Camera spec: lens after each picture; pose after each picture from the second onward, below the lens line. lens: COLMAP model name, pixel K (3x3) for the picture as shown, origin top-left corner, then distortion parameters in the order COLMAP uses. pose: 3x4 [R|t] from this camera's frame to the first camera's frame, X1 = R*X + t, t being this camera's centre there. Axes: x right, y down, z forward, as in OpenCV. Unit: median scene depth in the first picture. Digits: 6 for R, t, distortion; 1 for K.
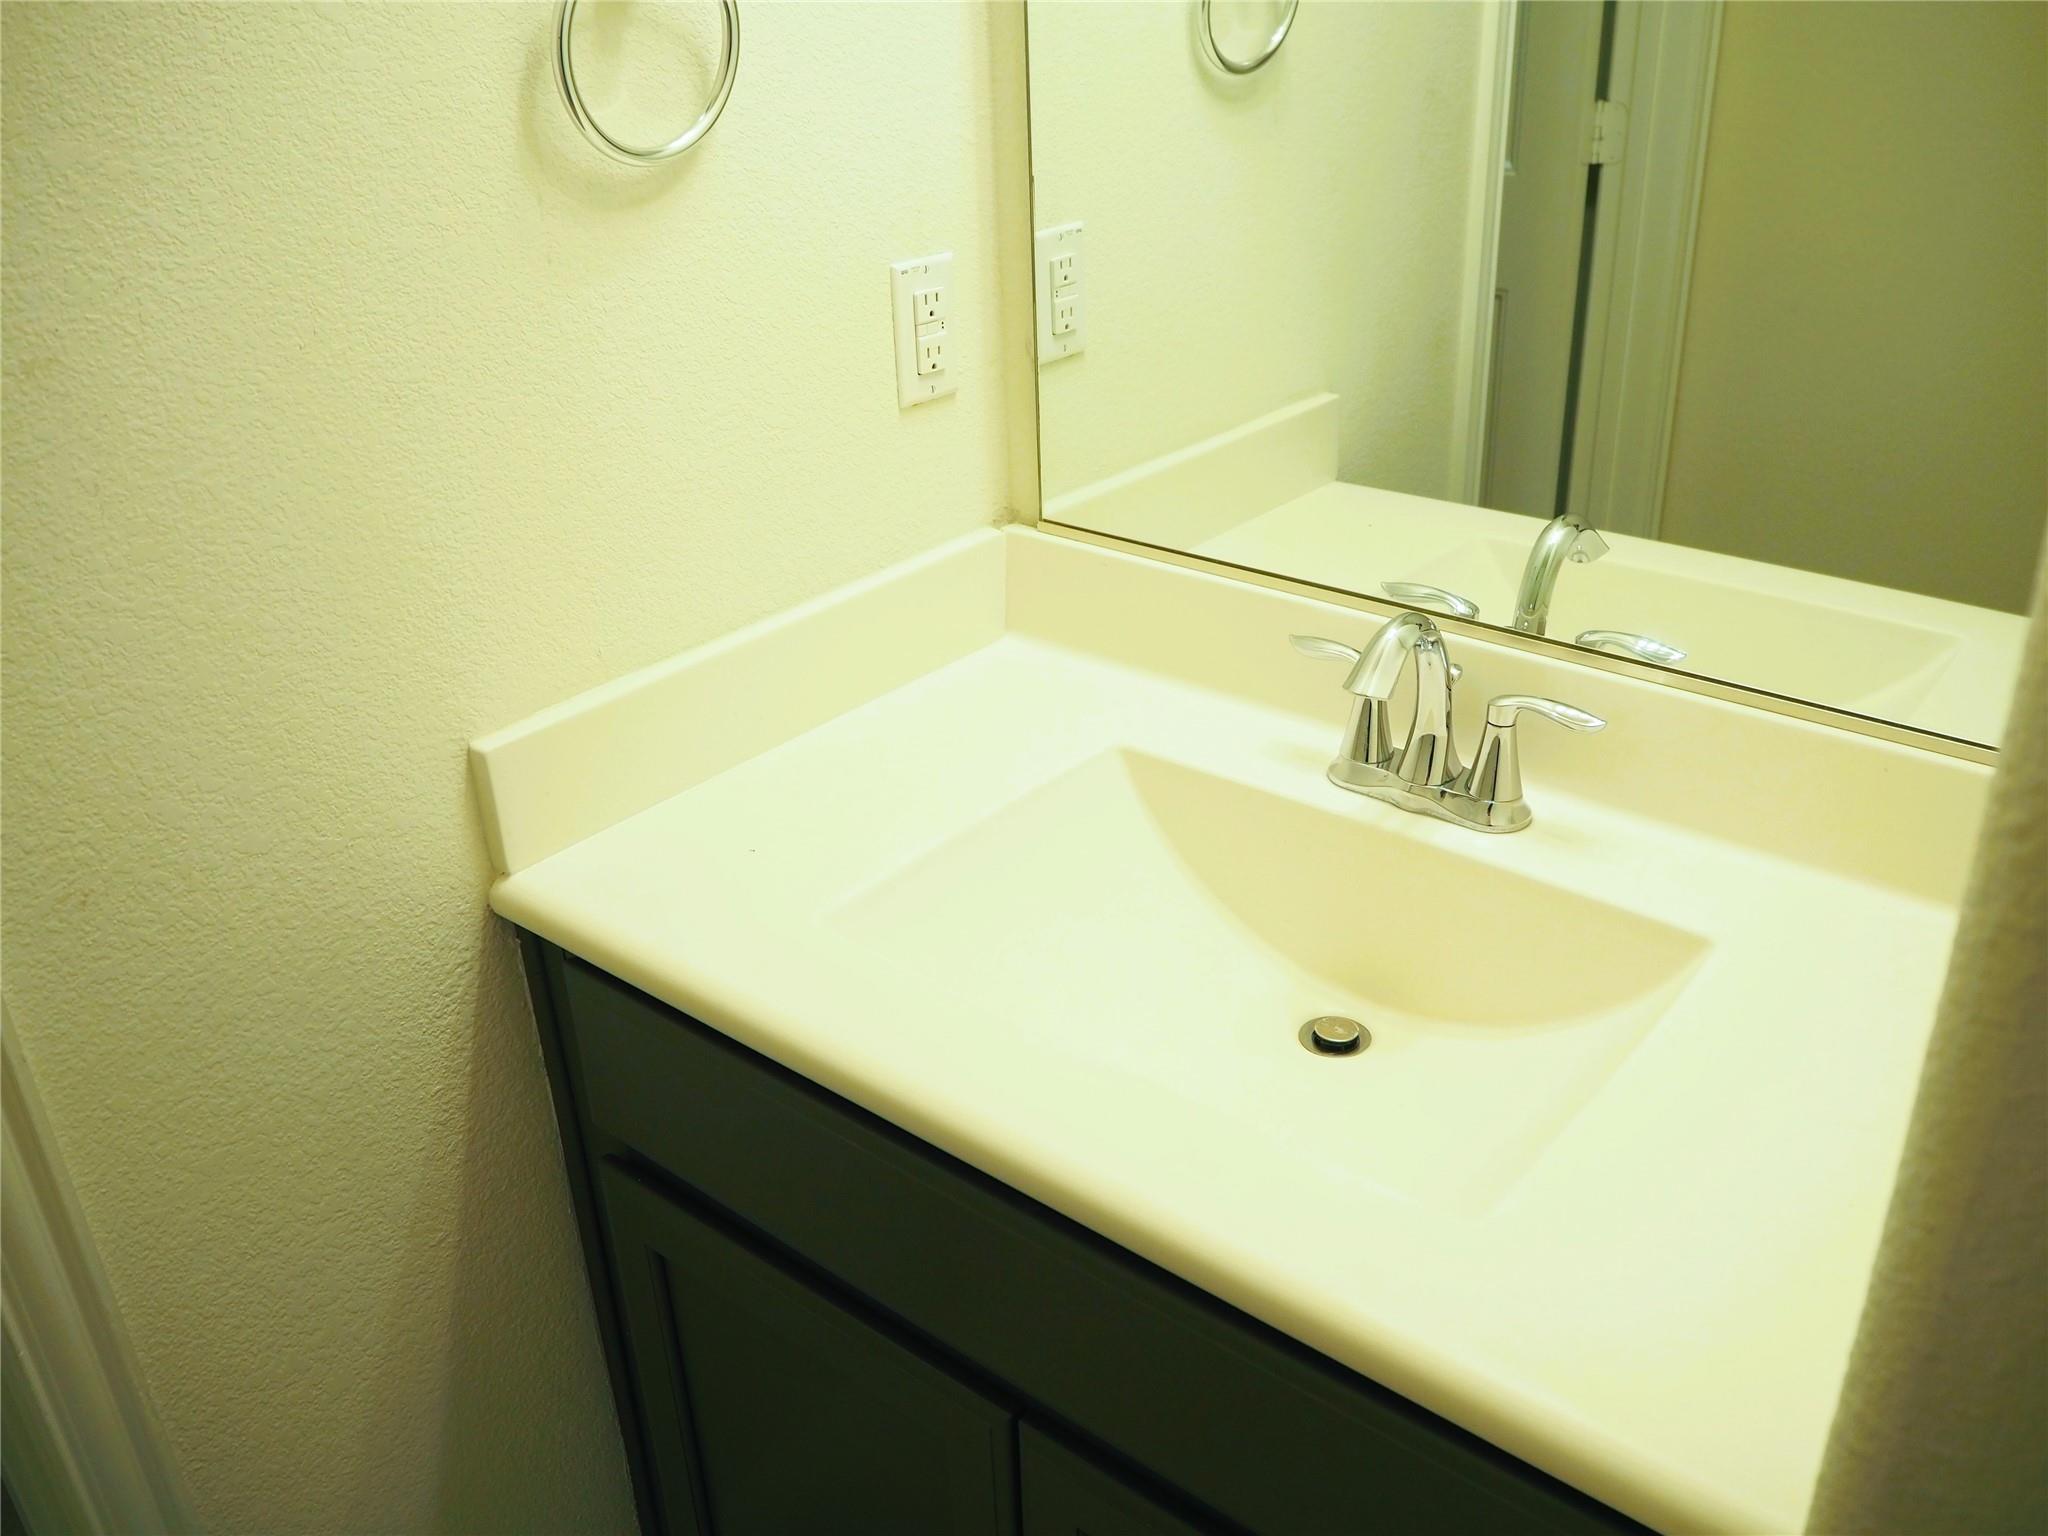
lens RADIAL K [[1715.1, 0, 1026.2], [0, 1715.1, 780.1], [0, 0, 1]] dist [-0.059522, 0.024838]
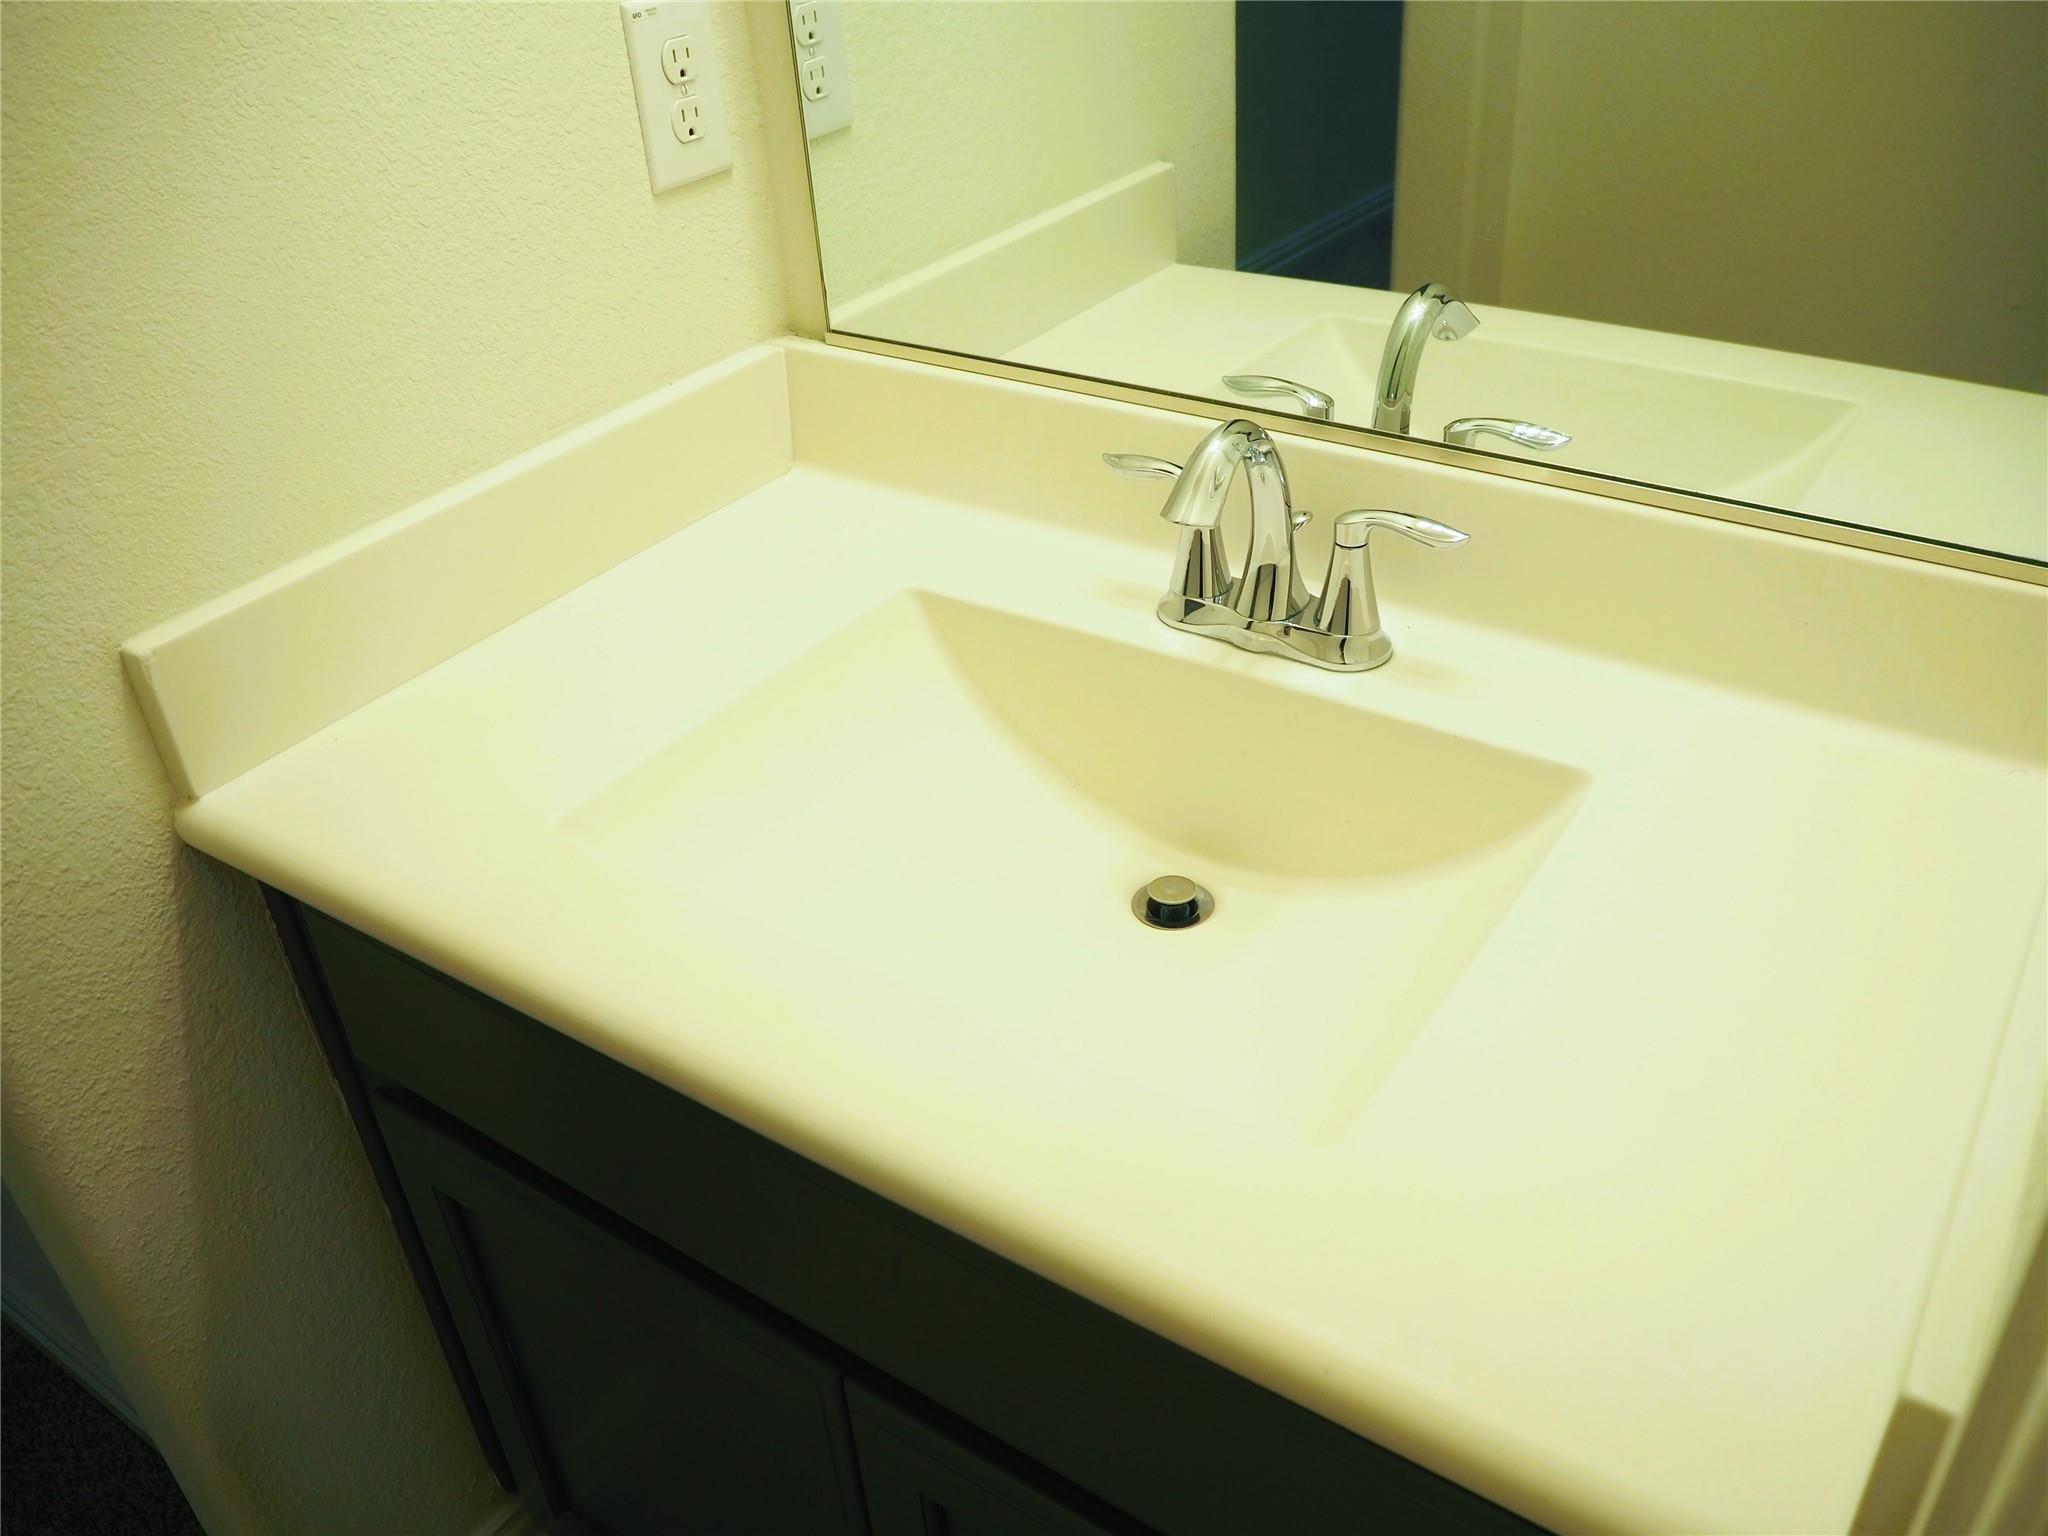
lens RADIAL K [[1715.1, 0, 1031.2], [0, 1715.1, 754.0], [0, 0, 1]] dist [-0.059522, 0.024838]
pose [[0.996242, -0.068493, 0.053019, 0.063572], [0.063072, 0.993193, 0.097924, -0.021537], [-0.059365, -0.094212, 0.993781, 0.144560]]
